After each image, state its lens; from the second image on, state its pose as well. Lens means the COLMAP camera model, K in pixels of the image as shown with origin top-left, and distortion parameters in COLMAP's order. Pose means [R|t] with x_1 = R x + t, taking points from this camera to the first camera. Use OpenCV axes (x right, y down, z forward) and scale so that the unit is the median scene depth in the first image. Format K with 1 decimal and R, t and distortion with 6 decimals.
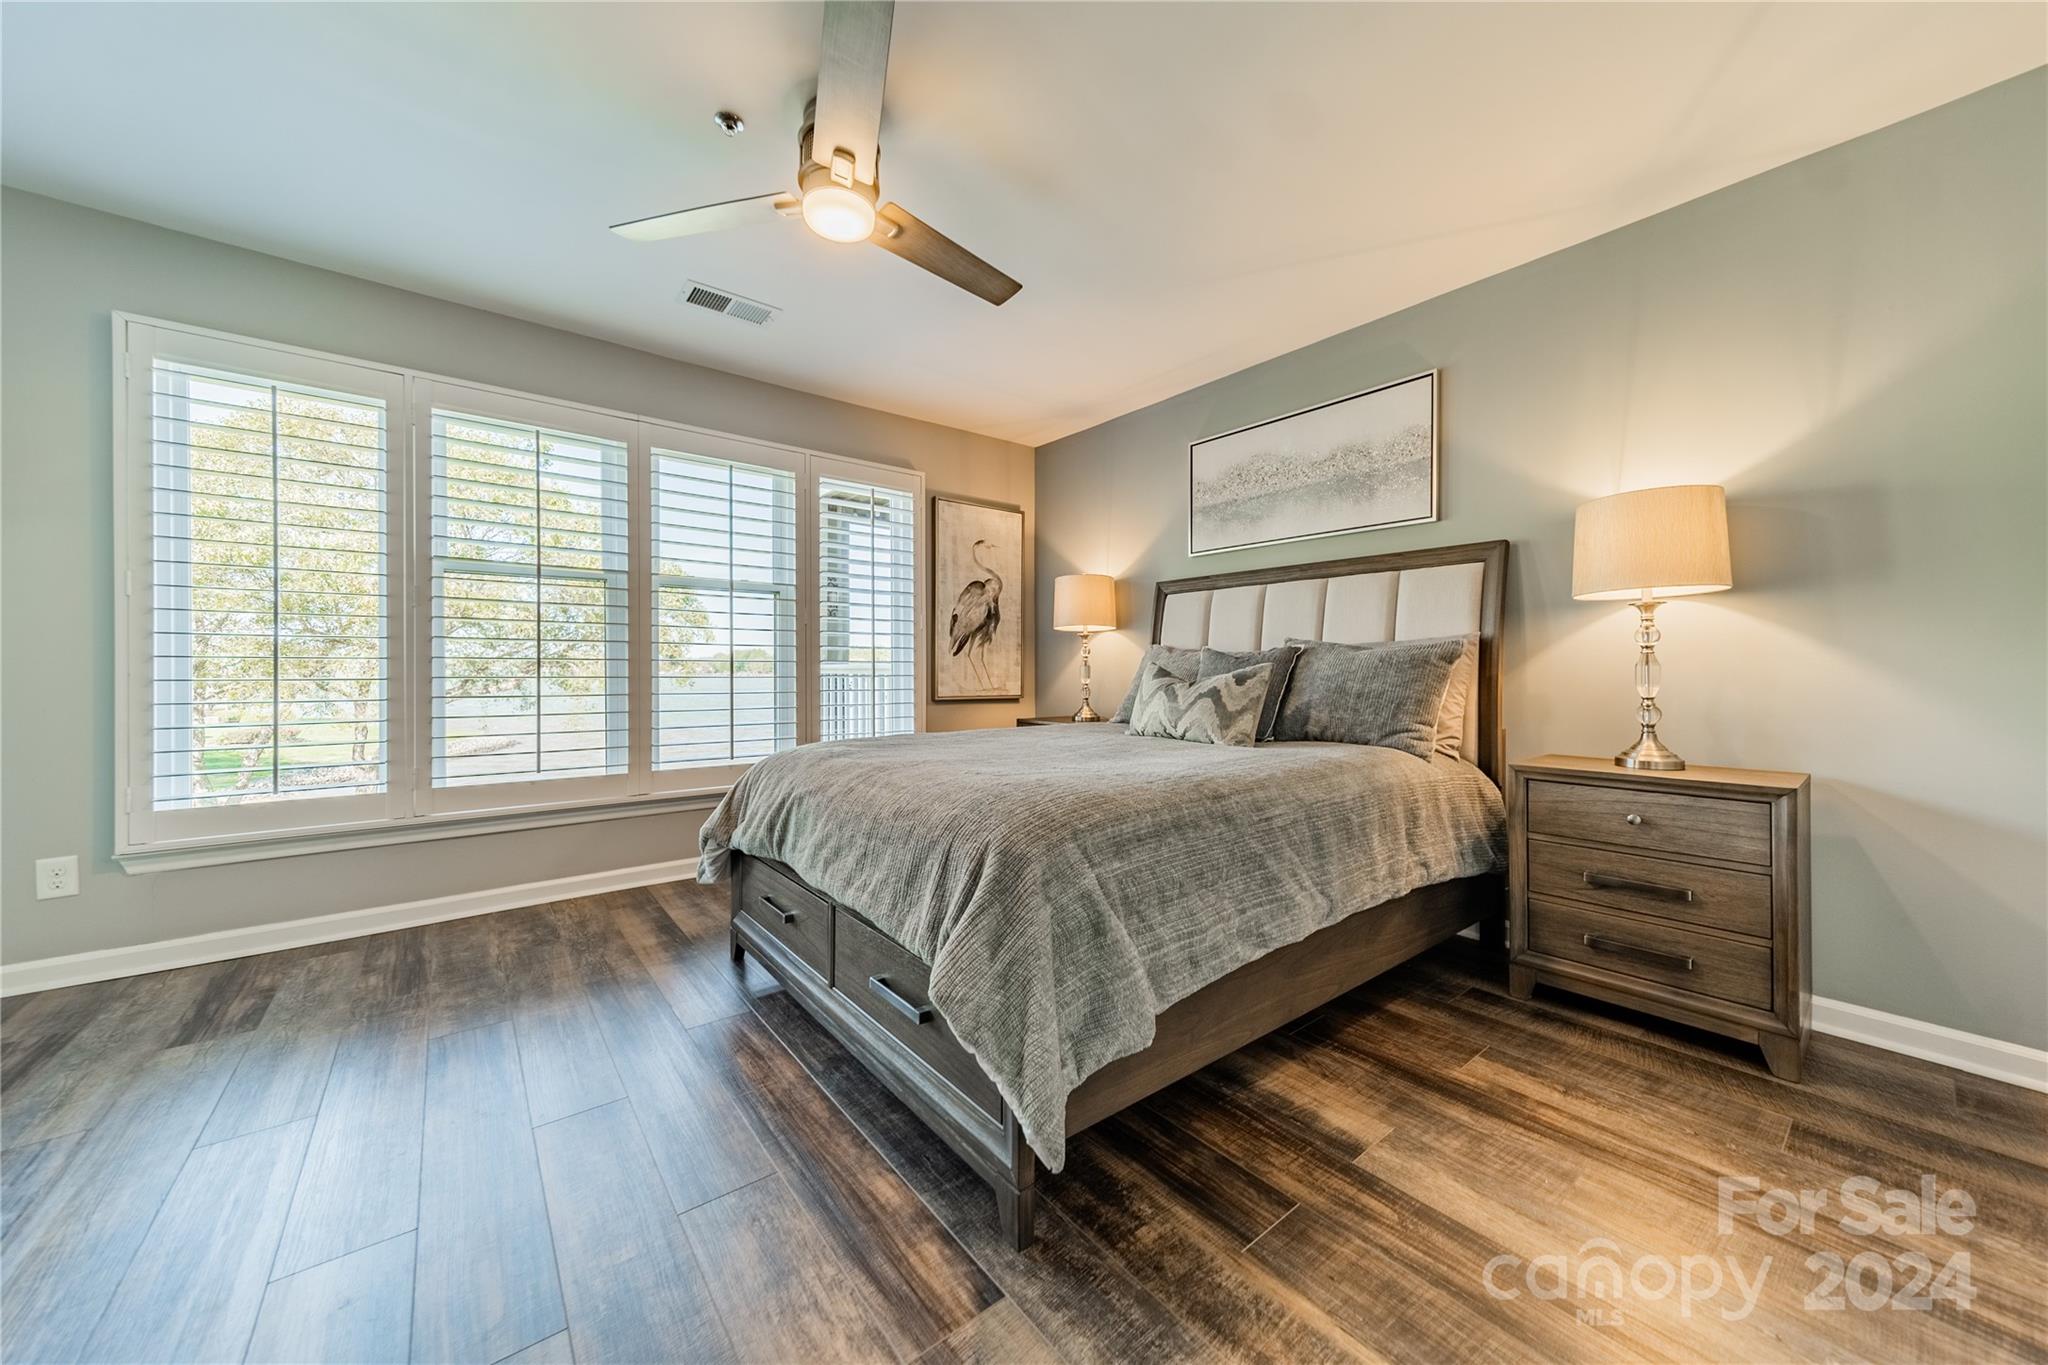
lens RADIAL K [[724.0, 0, 1025.1], [0, 724.0, 671.7], [0, 0, 1]] dist [0.007197, -0.000518]
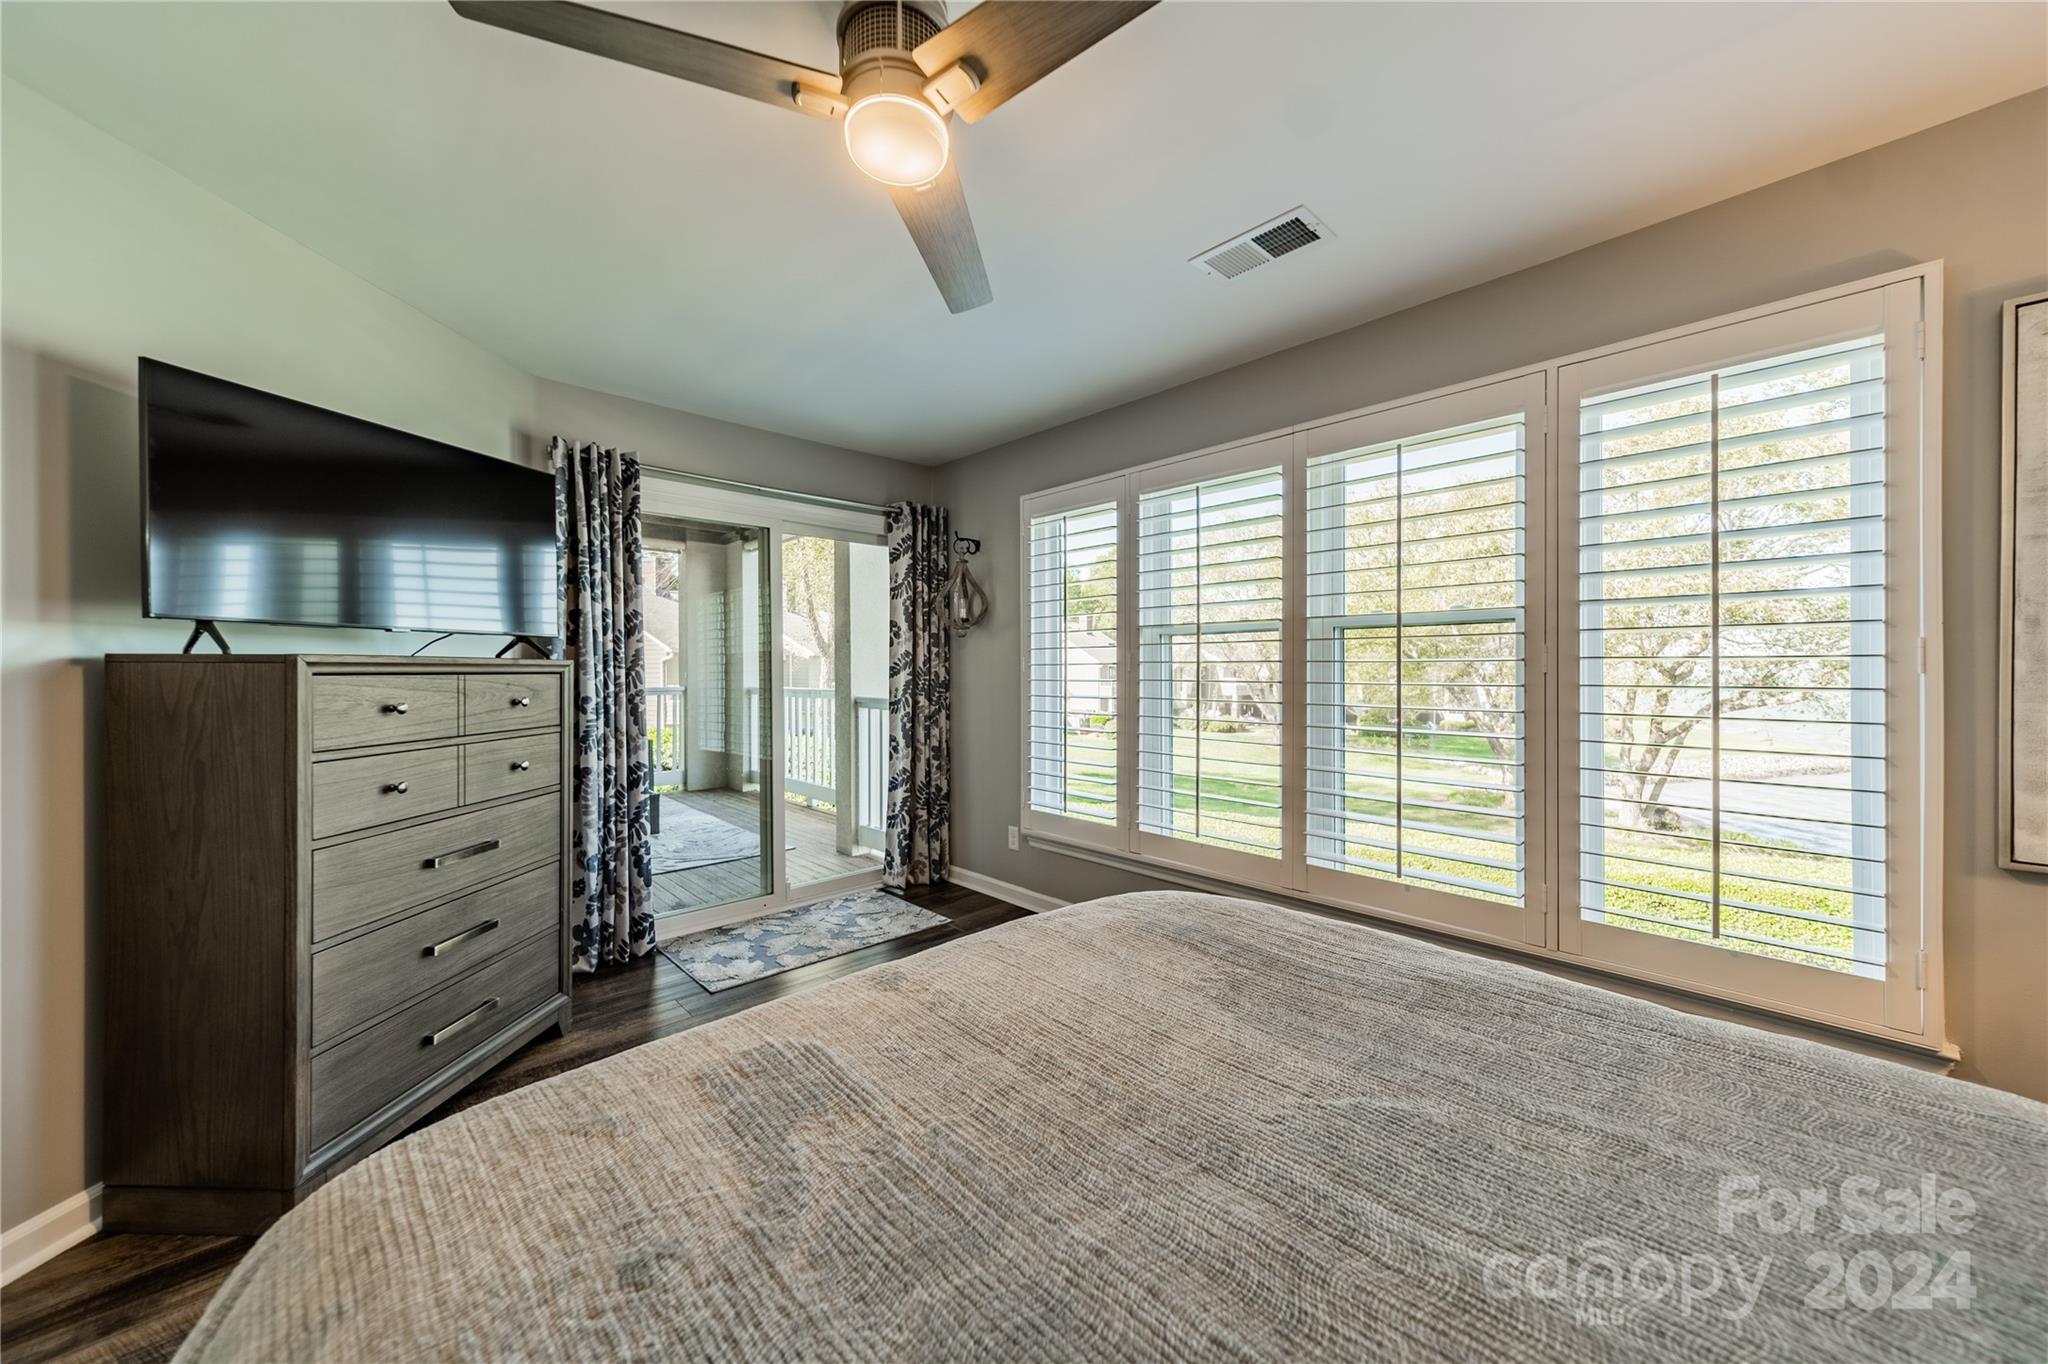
lens RADIAL K [[735.9, 0, 1025.0], [0, 735.9, 675.8], [0, 0, 1]] dist [0.010697, -0.000174]
pose [[0.102772, 0.006834, -0.994681, 0.250020], [0.009863, 0.999920, 0.007890, -0.073756], [0.994656, -0.010622, 0.102696, 0.560017]]
